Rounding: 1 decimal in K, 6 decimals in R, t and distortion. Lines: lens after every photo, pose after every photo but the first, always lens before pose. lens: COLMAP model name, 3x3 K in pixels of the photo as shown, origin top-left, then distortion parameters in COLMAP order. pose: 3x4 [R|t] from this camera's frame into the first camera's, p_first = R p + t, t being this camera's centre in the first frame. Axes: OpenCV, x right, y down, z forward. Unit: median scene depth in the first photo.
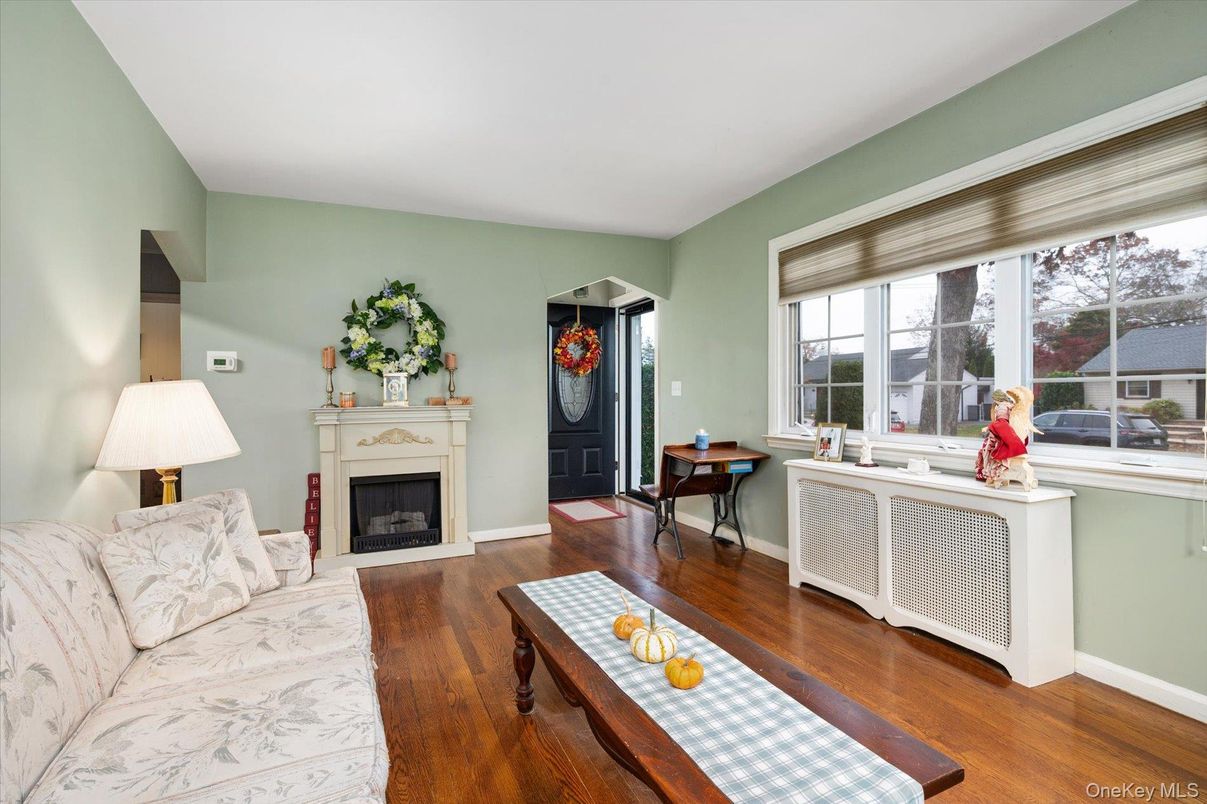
lens RADIAL K [[561.5, 0, 608.4], [0, 561.5, 399.9], [0, 0, 1]] dist [-0.003781, -0.000144]
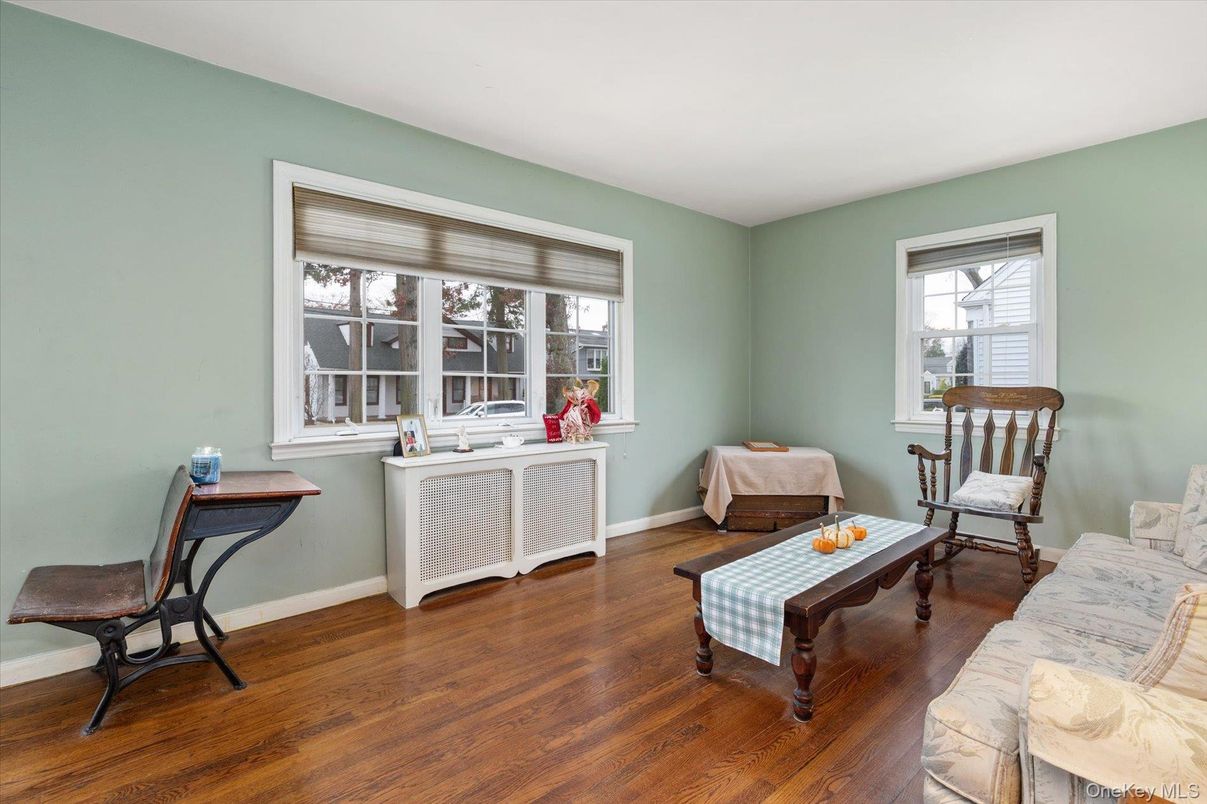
lens RADIAL K [[561.5, 0, 607.7], [0, 561.5, 390.3], [0, 0, 1]] dist [-0.003781, -0.000144]
pose [[-0.285807, -0.001976, 0.958285, -0.632593], [0.014143, 0.999880, 0.006280, -0.000193], [-0.958183, 0.015348, -0.285745, 1.046903]]
